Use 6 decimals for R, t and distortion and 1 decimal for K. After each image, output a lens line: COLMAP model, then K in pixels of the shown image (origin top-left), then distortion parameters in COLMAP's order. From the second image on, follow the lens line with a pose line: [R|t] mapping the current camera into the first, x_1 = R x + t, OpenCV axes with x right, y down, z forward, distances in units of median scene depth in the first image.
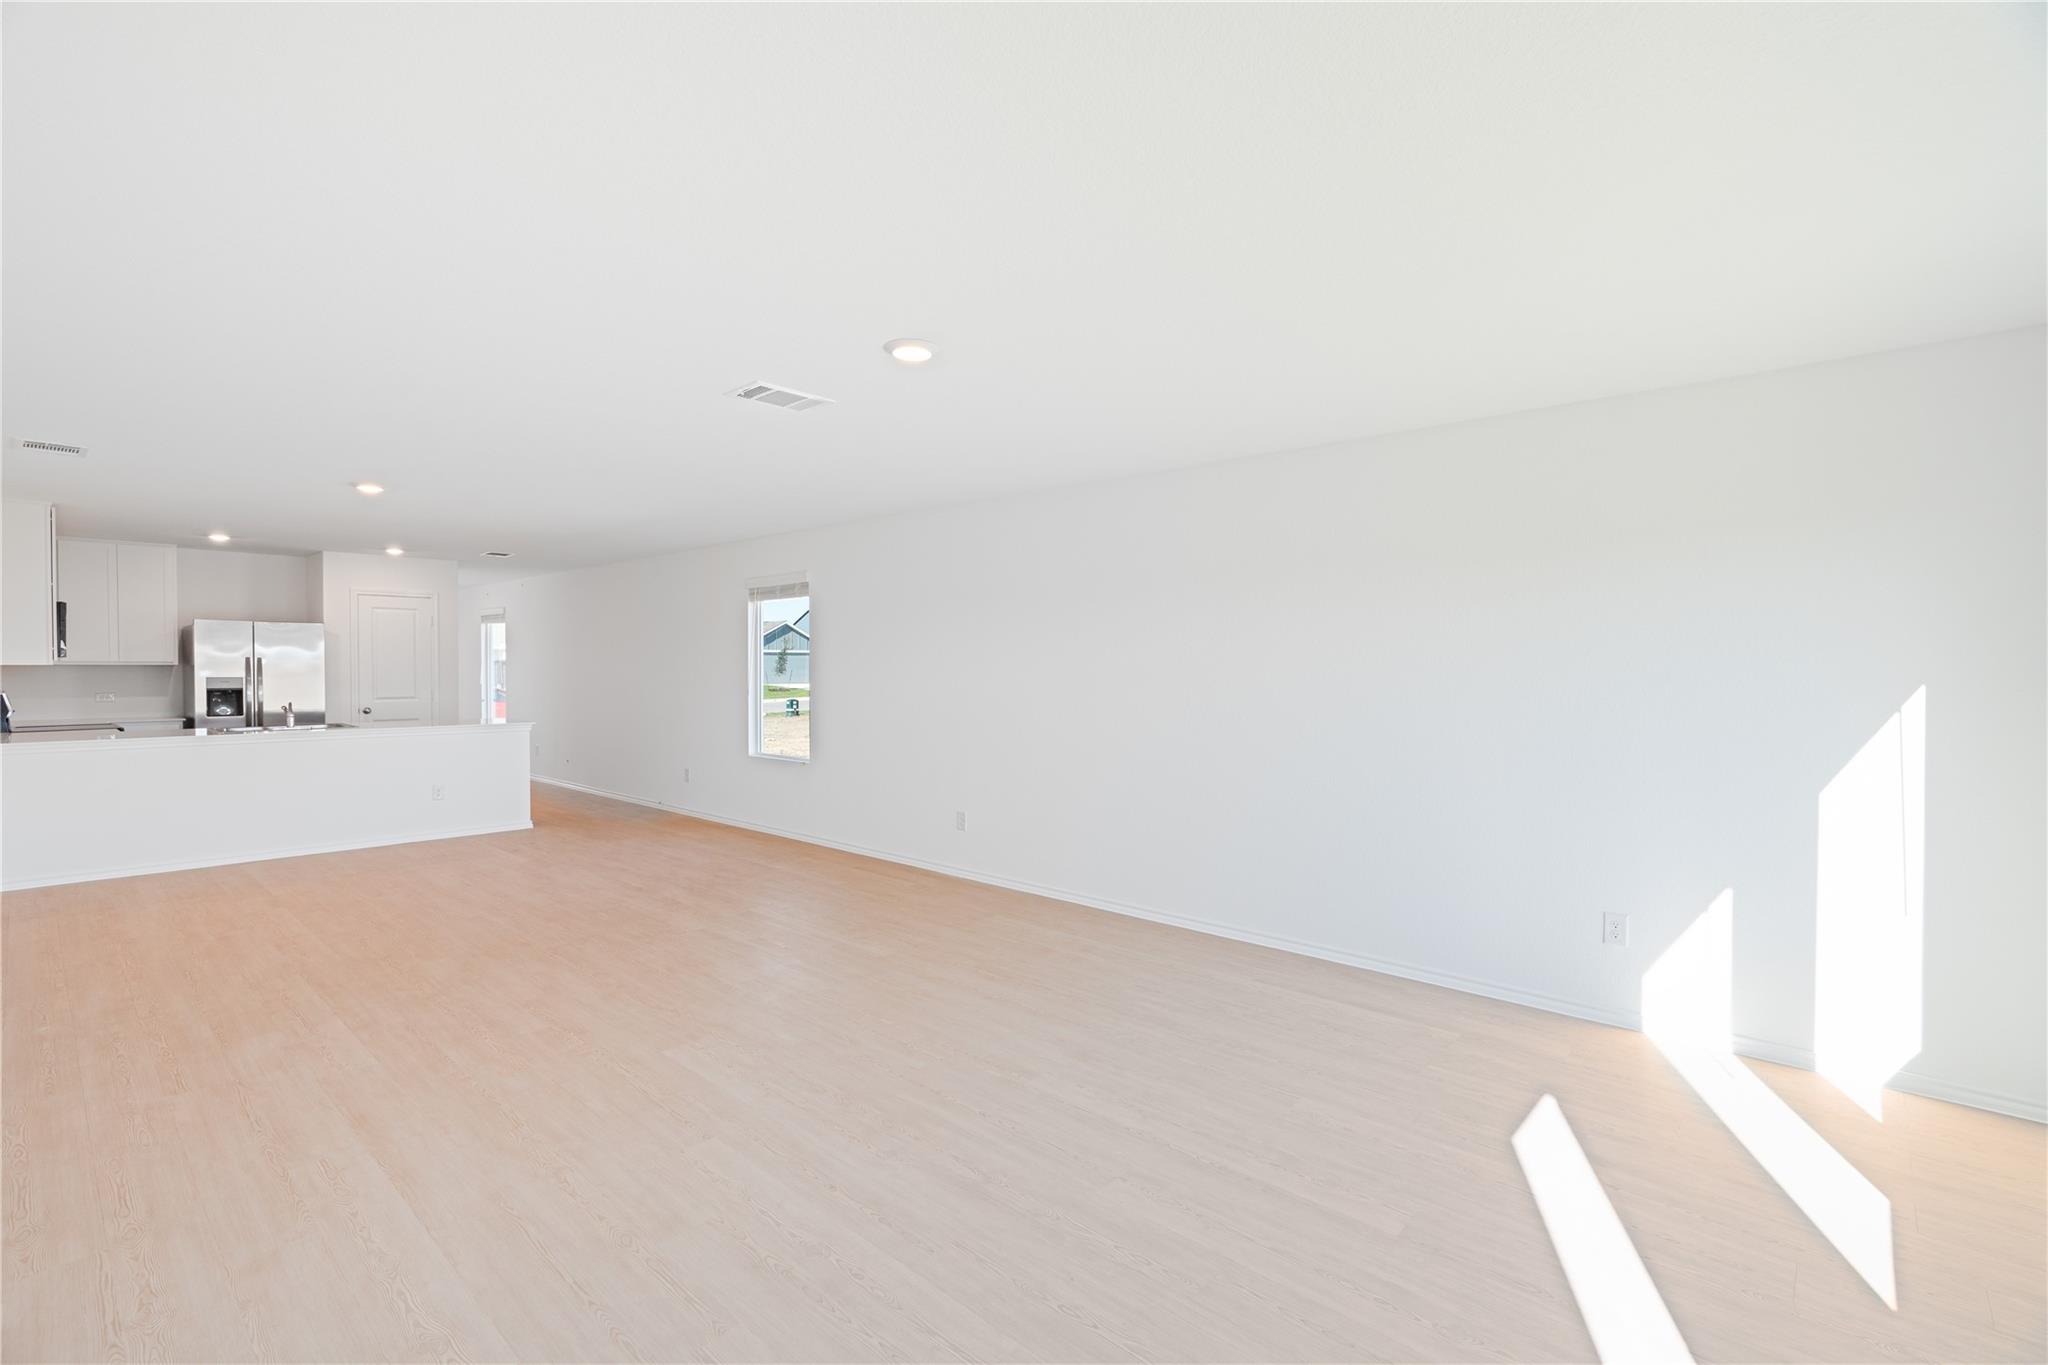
lens RADIAL K [[924.3, 0, 1037.4], [0, 924.3, 672.7], [0, 0, 1]] dist [-0.015304, -0.000806]
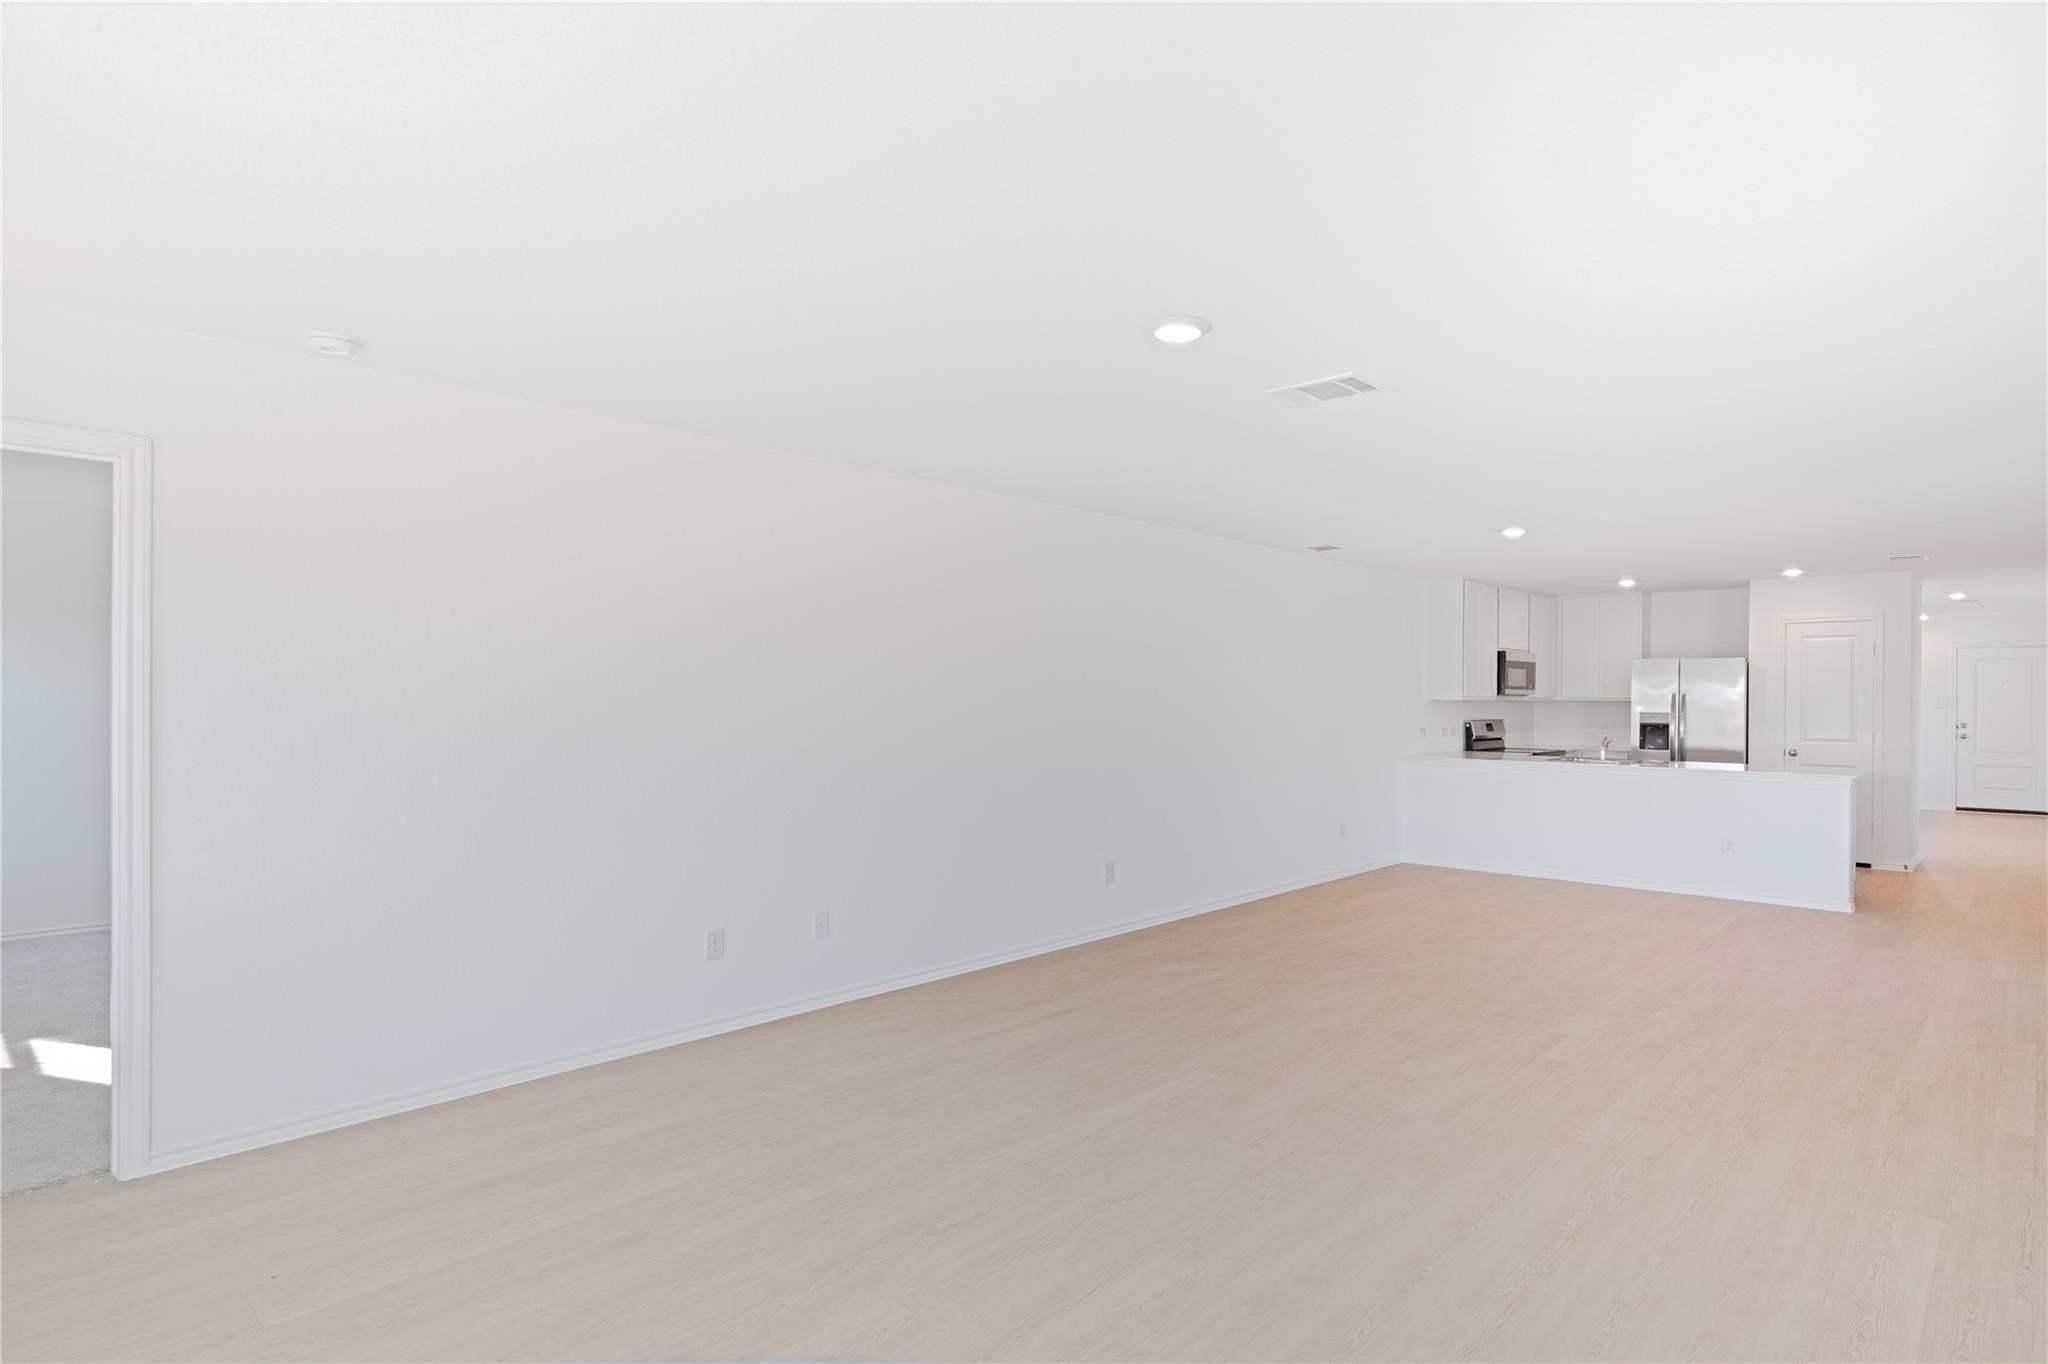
lens RADIAL K [[1008.2, 0, 1062.8], [0, 1008.2, 687.7], [0, 0, 1]] dist [-0.022087, 0.002027]
pose [[0.002739, -0.011151, -0.999934, 0.261563], [-0.011790, 0.999868, -0.011182, -0.002721], [0.999927, 0.011820, 0.002607, 0.308227]]
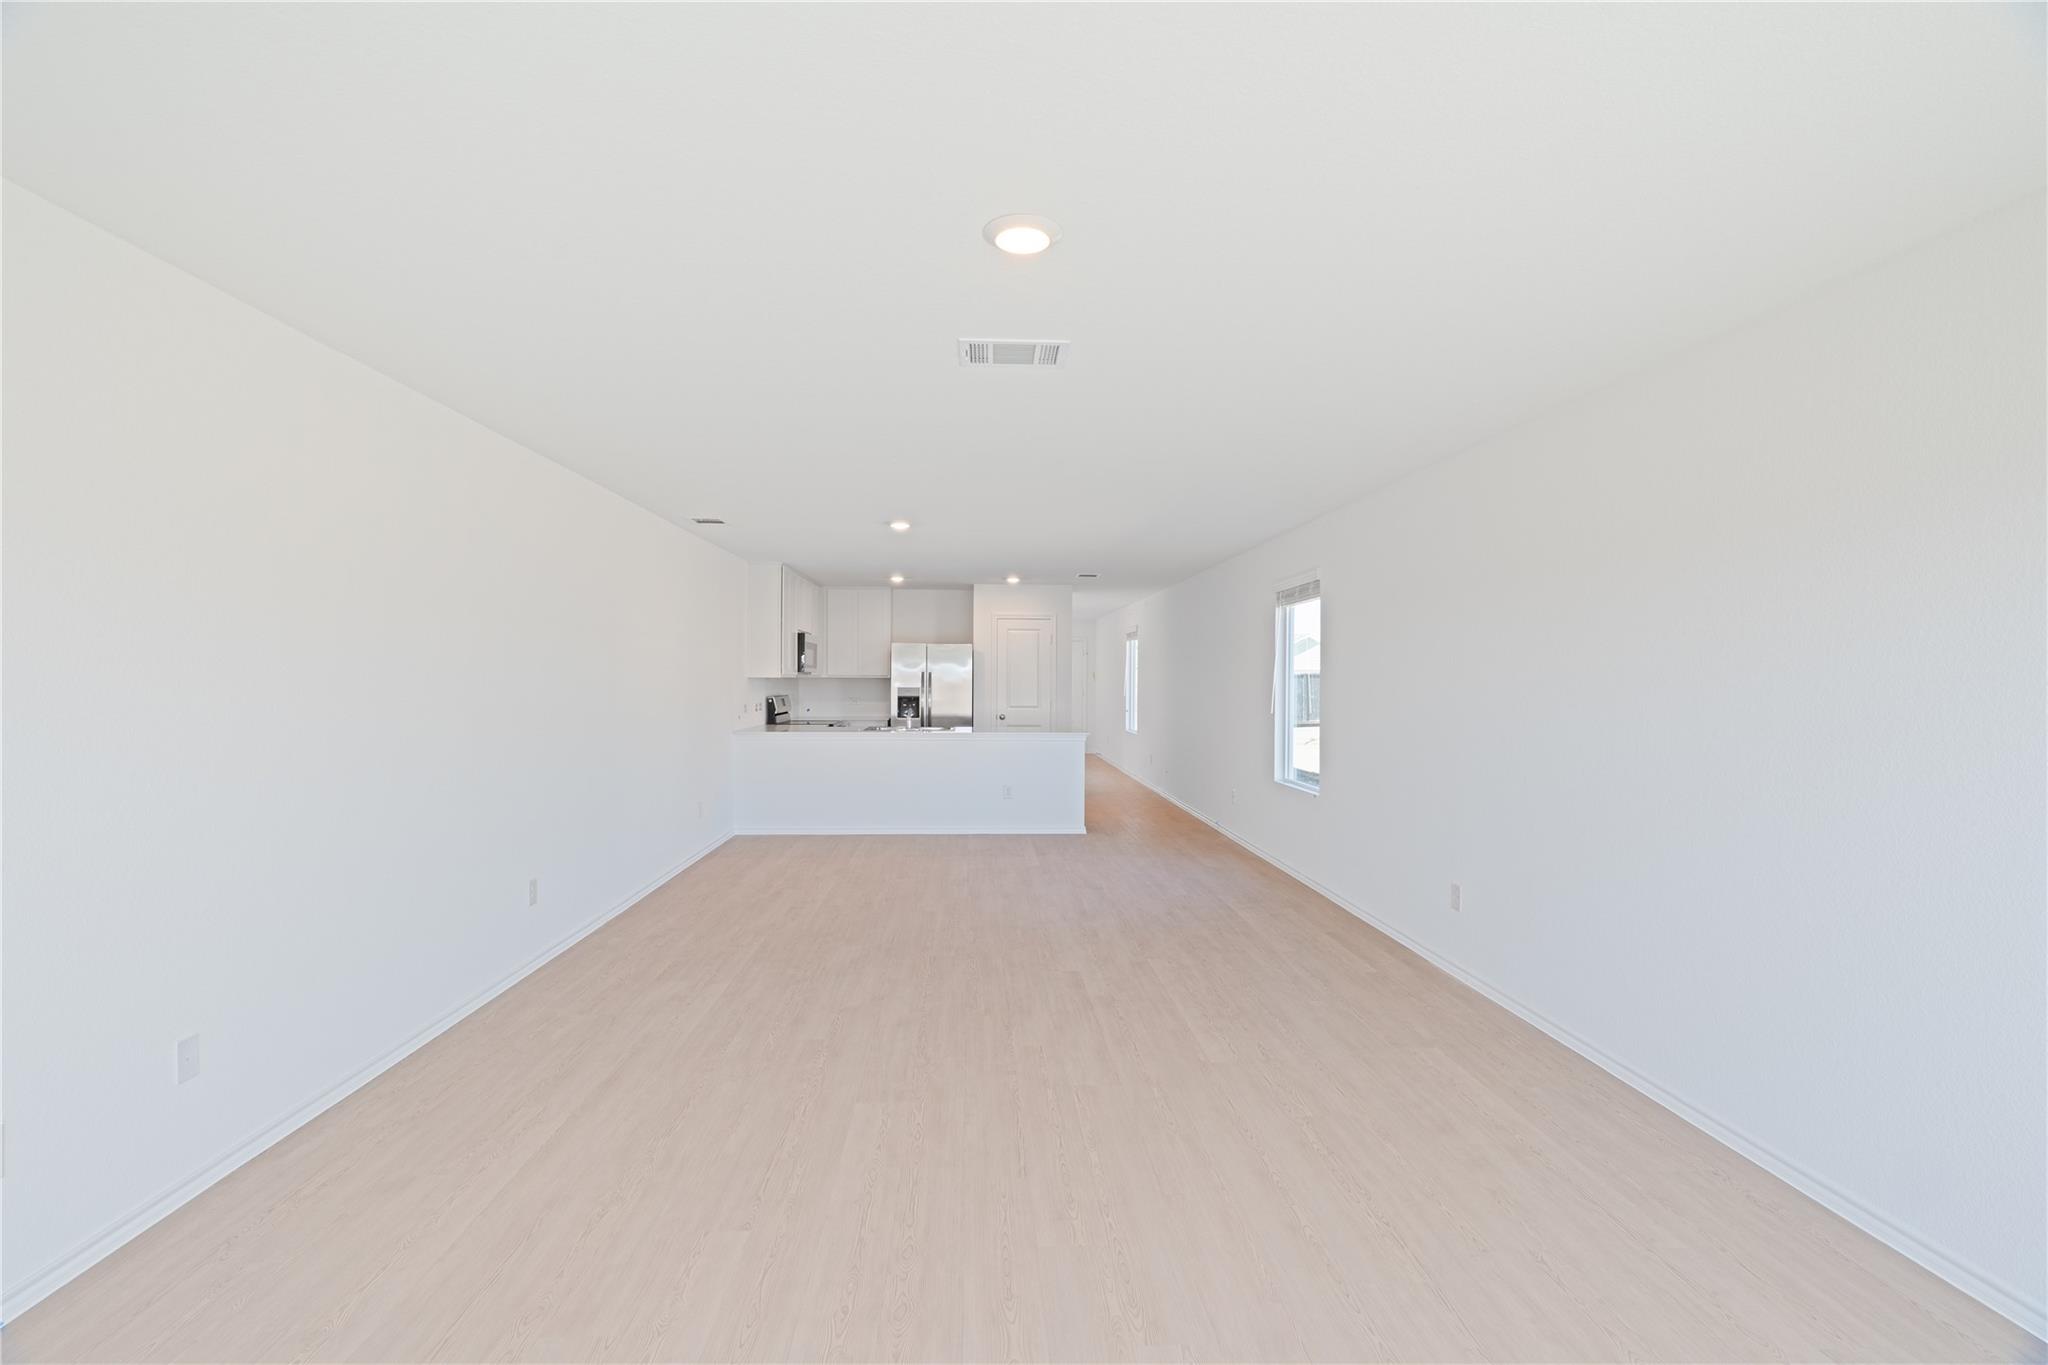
lens RADIAL K [[924.3, 0, 1024.8], [0, 924.3, 688.6], [0, 0, 1]] dist [-0.015304, -0.000806]
pose [[0.694299, 0.008662, -0.719634, 0.157231], [-0.006167, 0.999962, 0.006086, -0.002419], [0.719660, 0.000212, 0.694326, 0.211448]]
